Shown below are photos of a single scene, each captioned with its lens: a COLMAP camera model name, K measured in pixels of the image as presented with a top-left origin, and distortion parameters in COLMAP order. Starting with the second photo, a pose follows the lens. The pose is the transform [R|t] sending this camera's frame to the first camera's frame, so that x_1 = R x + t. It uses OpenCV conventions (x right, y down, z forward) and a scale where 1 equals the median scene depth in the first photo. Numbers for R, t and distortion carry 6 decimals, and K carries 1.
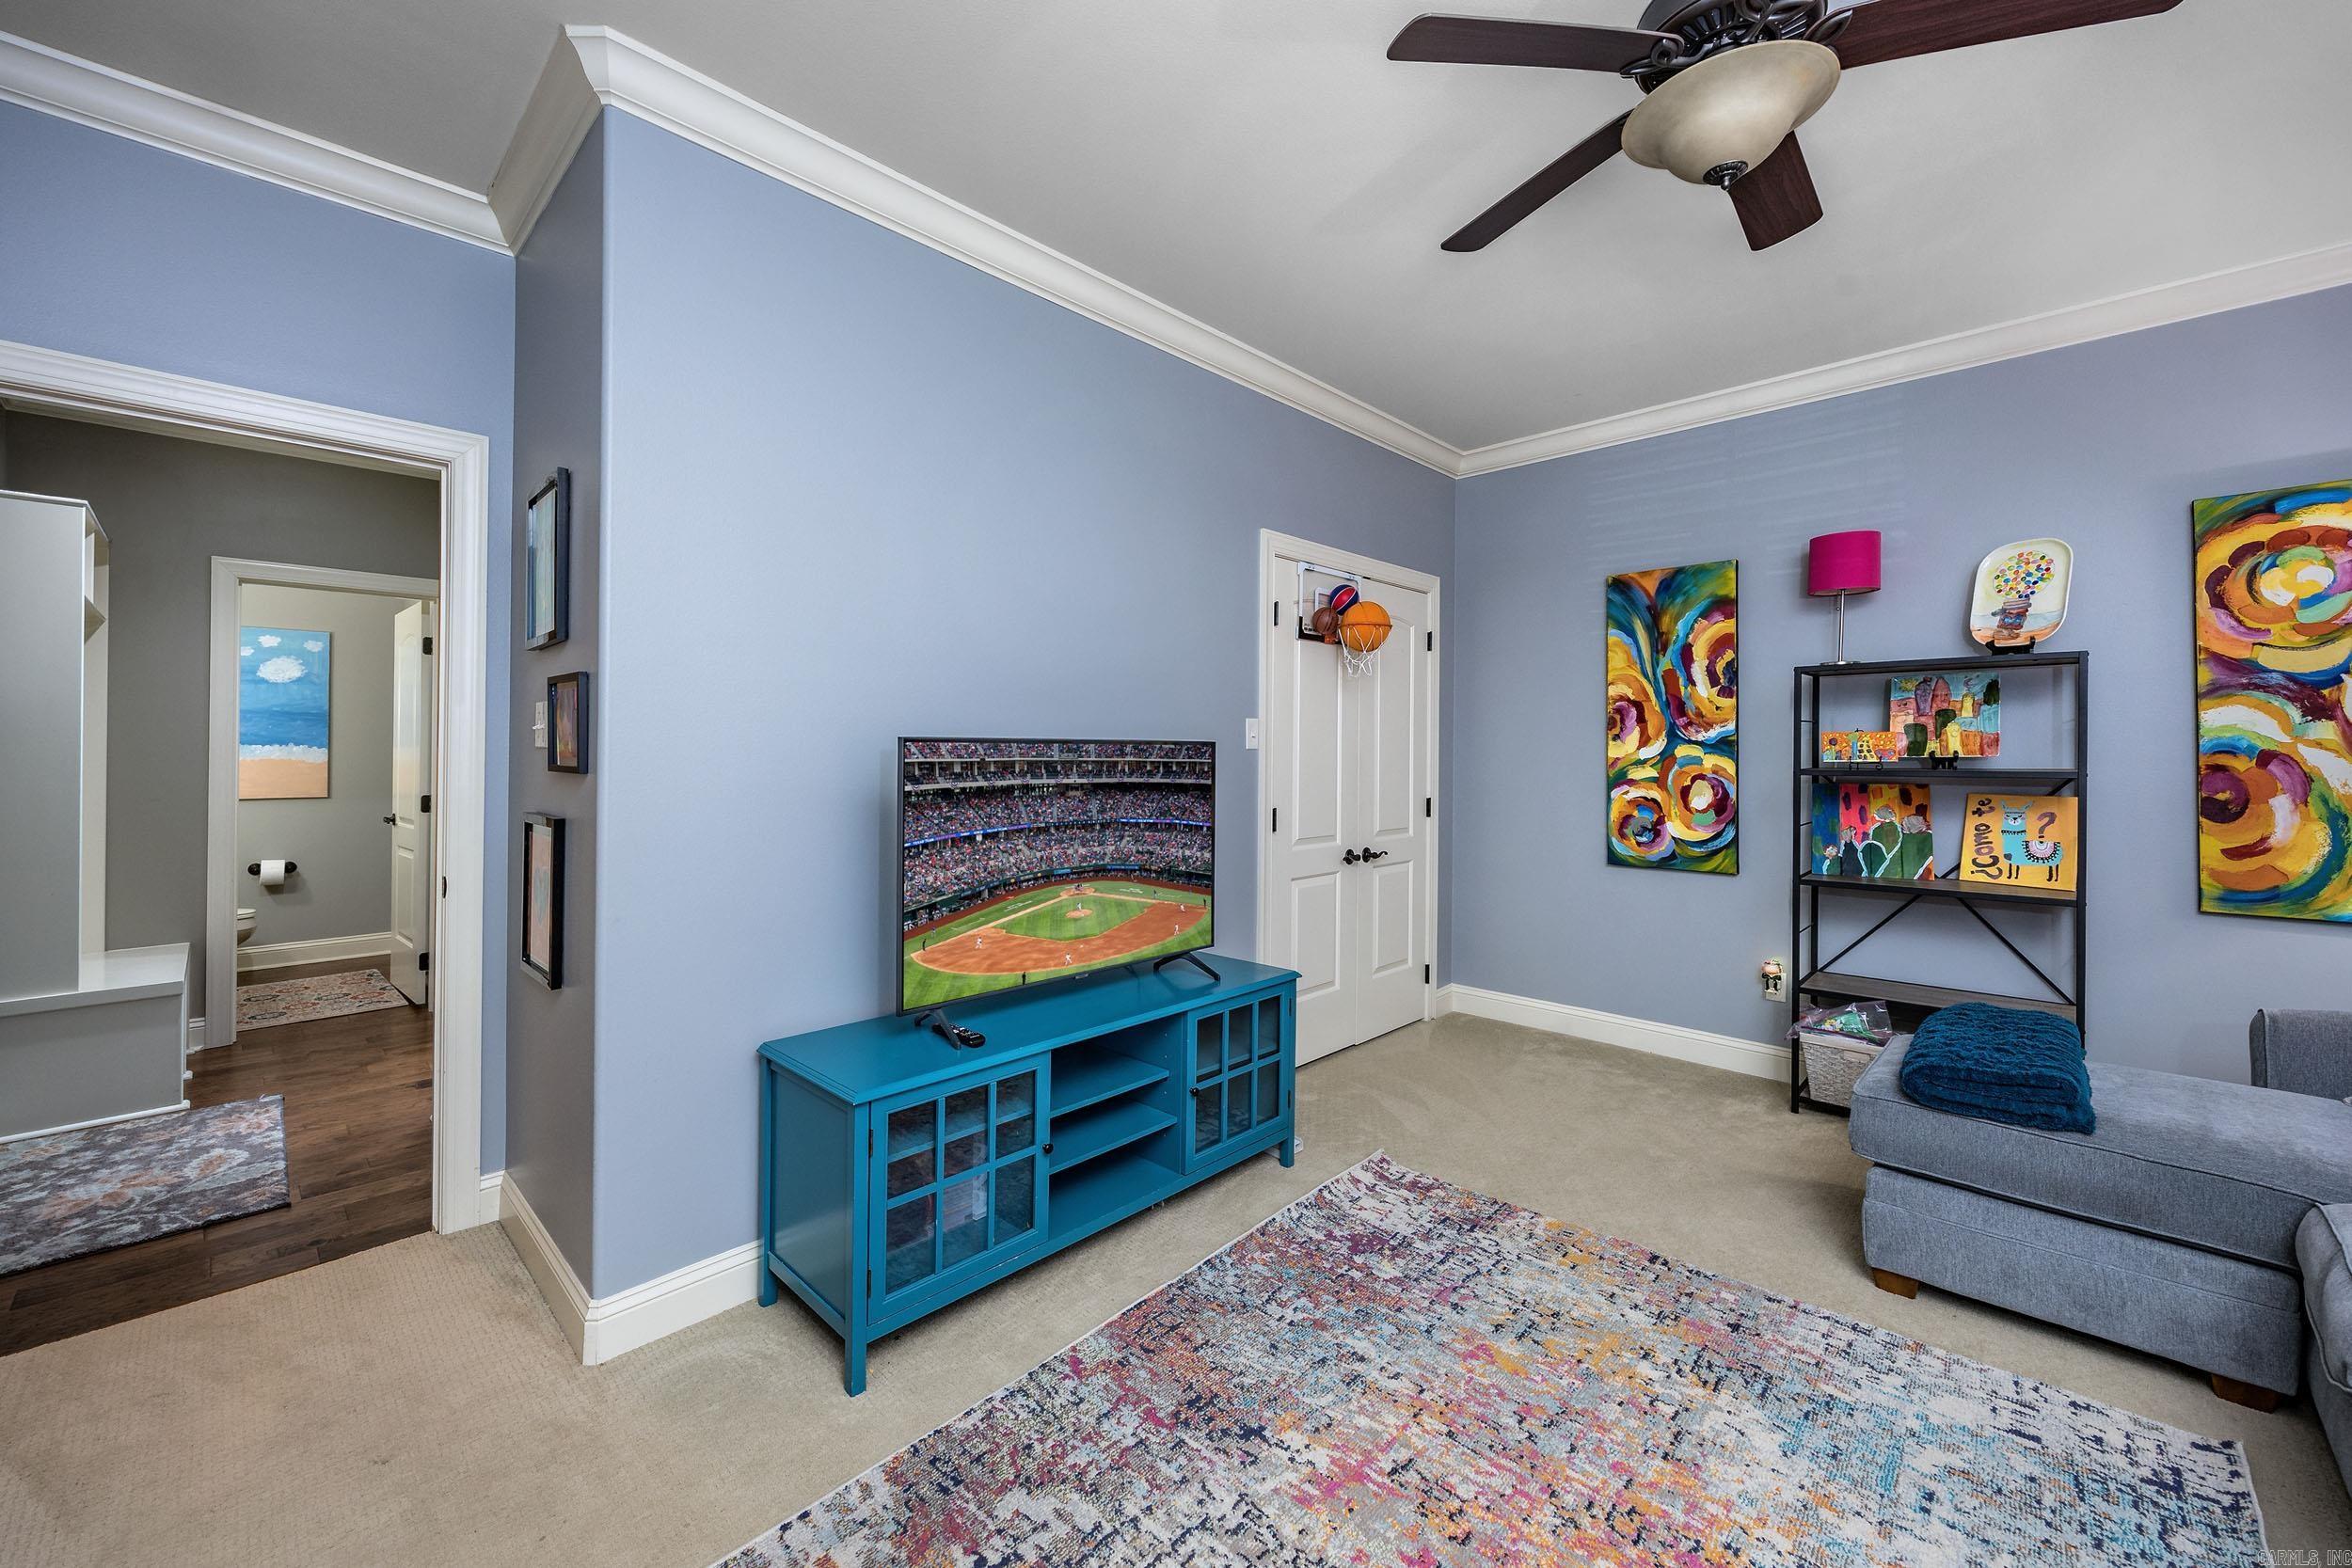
lens RADIAL K [[928.9, 0, 1157.4], [0, 928.9, 753.6], [0, 0, 1]] dist [-0.001195, -0.000449]
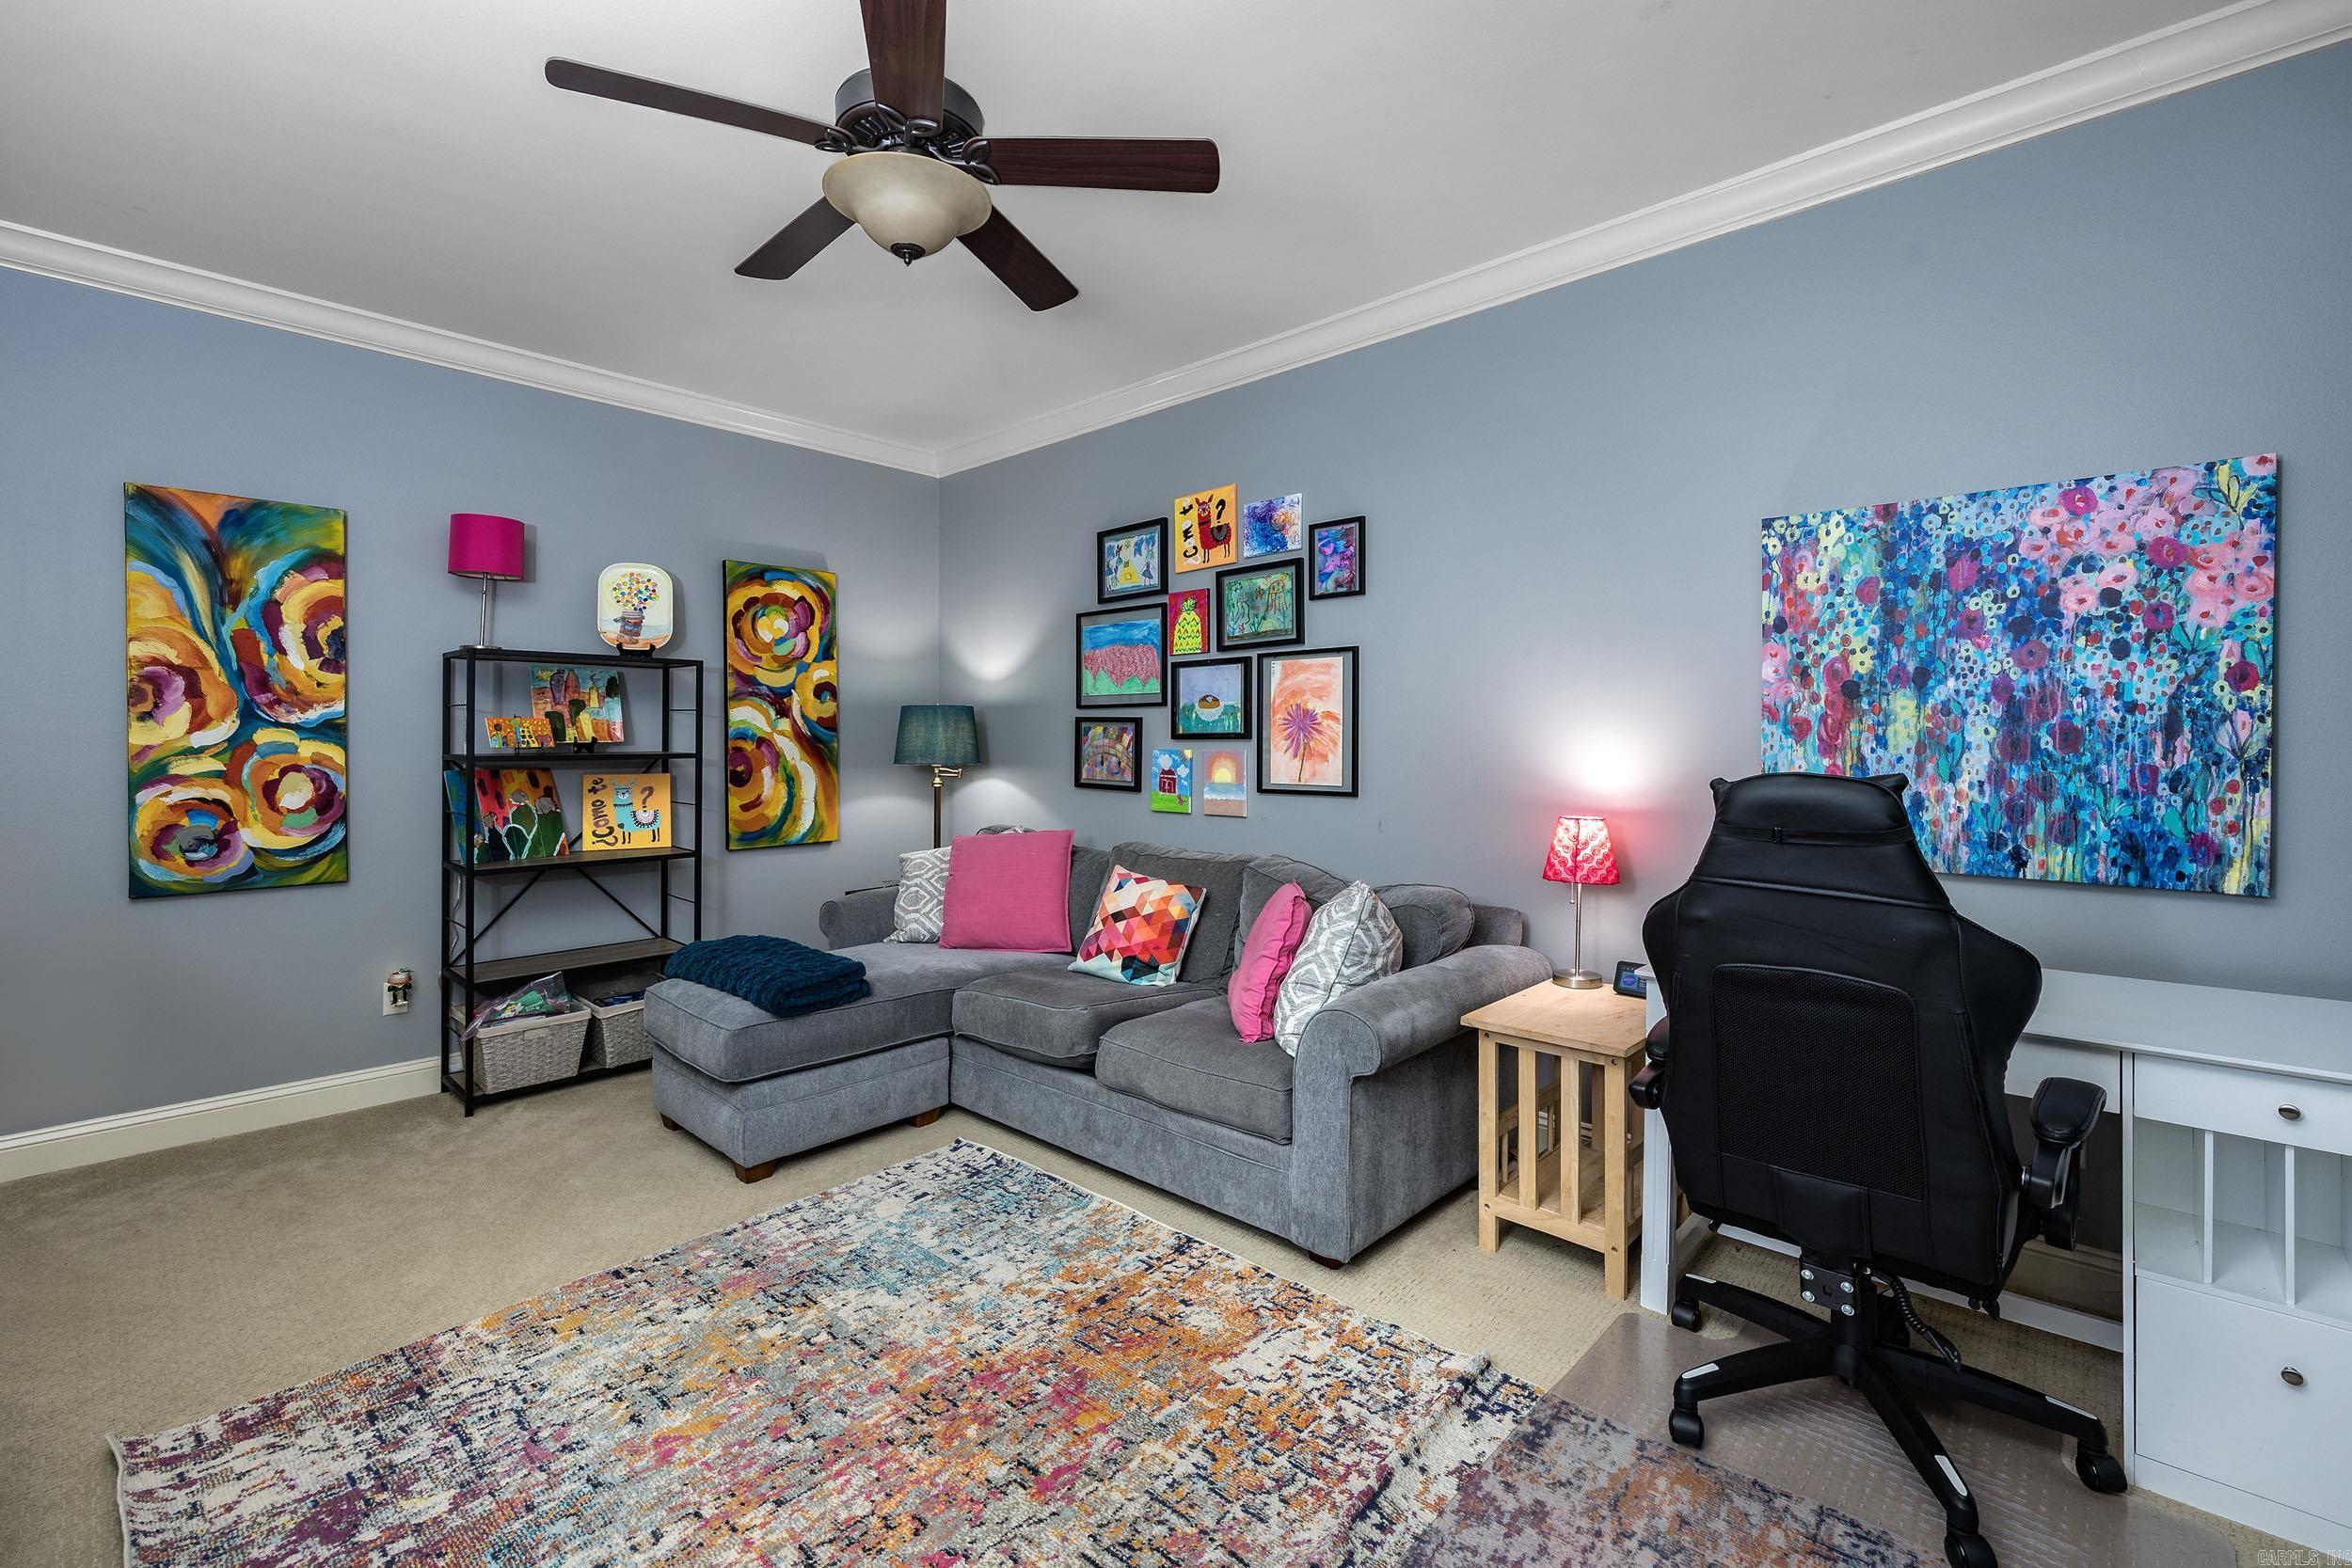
lens RADIAL K [[928.9, 0, 1157.4], [0, 928.9, 753.6], [0, 0, 1]] dist [-0.001195, -0.000449]
pose [[0.004011, -0.014510, 0.999887, -0.257065], [0.001362, 0.999894, 0.014505, 0.001962], [-0.999991, 0.001303, 0.004031, 0.290539]]
